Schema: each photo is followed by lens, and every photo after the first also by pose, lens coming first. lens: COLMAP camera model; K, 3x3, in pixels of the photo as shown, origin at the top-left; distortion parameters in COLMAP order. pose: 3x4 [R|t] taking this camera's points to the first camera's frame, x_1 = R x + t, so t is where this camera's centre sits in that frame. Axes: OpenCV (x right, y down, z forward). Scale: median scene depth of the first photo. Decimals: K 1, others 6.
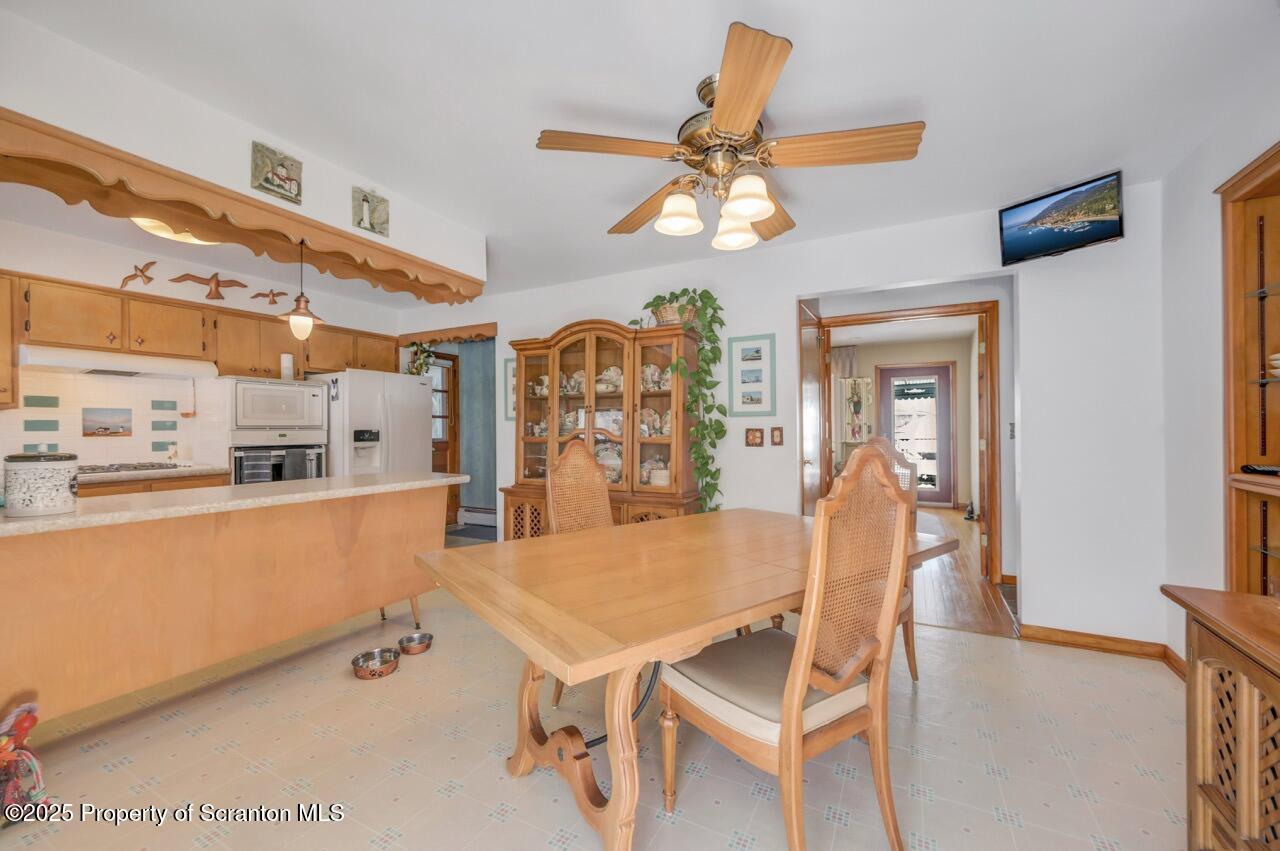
lens RADIAL K [[505.6, 0, 639.5], [0, 505.6, 426.8], [0, 0, 1]] dist [-0.000386, 0.000474]
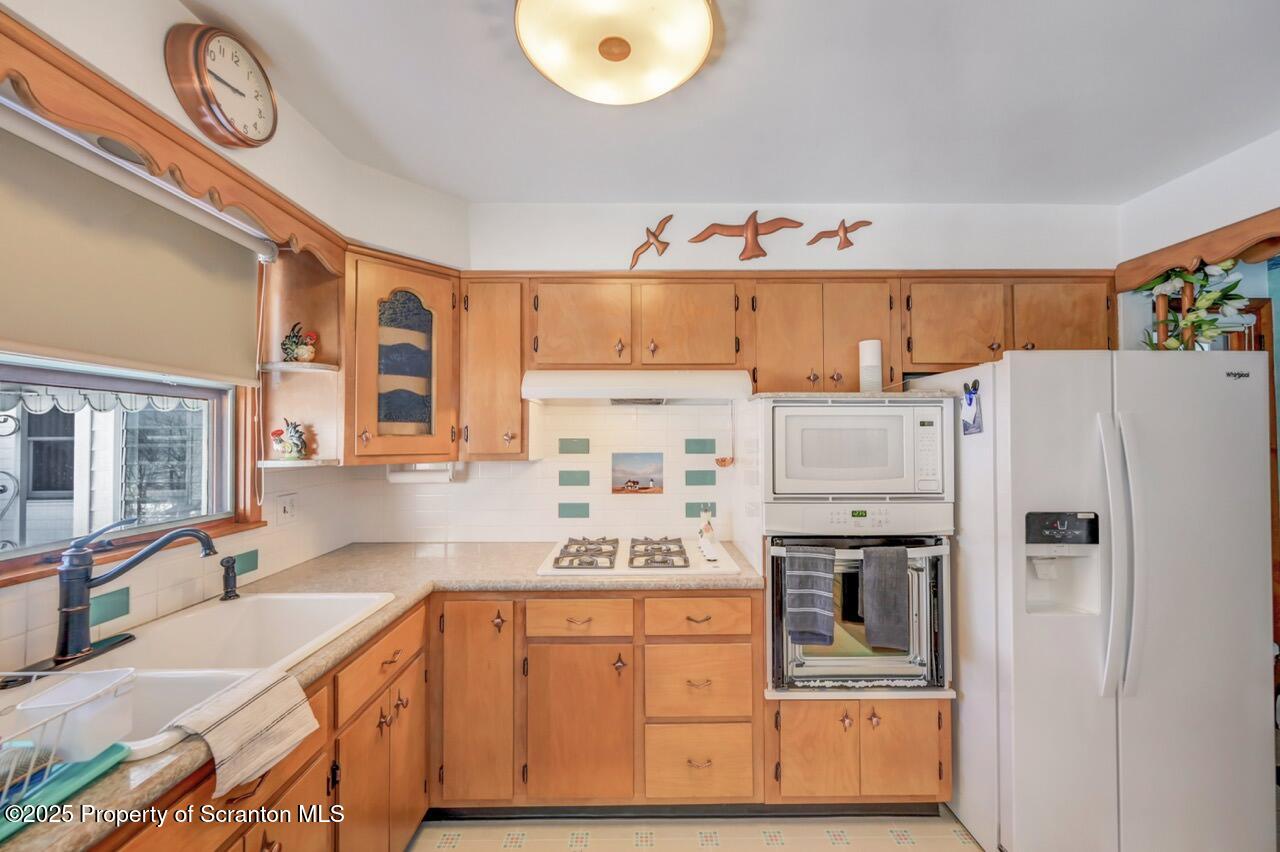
lens RADIAL K [[505.6, 0, 641.7], [0, 505.6, 428.8], [0, 0, 1]] dist [-0.000386, 0.000474]
pose [[0.478534, -0.008864, -0.878024, -0.412021], [0.001498, 0.999956, -0.009279, -0.059196], [0.878068, 0.003125, 0.478526, 0.630937]]
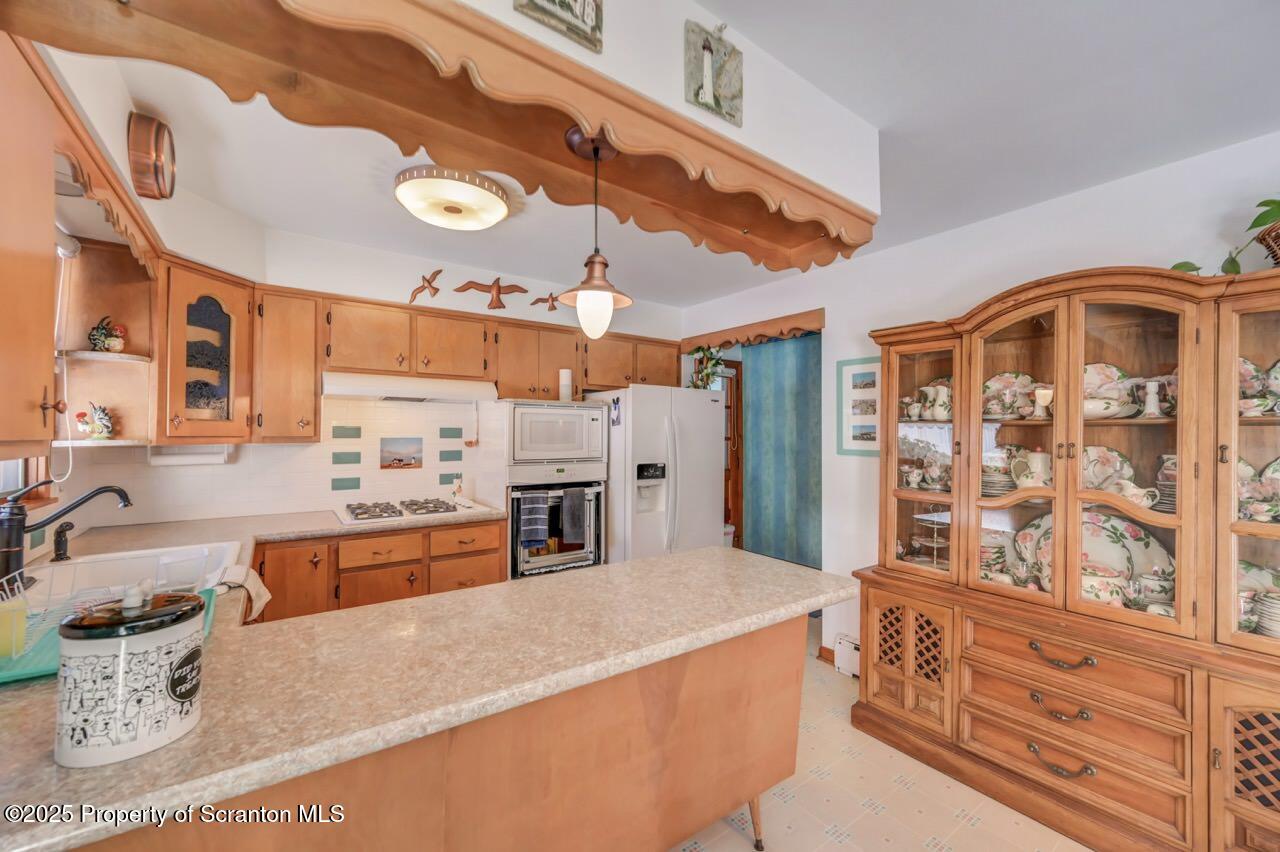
lens RADIAL K [[505.6, 0, 638.1], [0, 505.6, 427.9], [0, 0, 1]] dist [-0.000386, 0.000474]
pose [[0.896471, 0.005080, -0.443072, -0.250114], [-0.008809, 0.999941, -0.006359, -0.048820], [0.443014, 0.009604, 0.896463, 0.348210]]
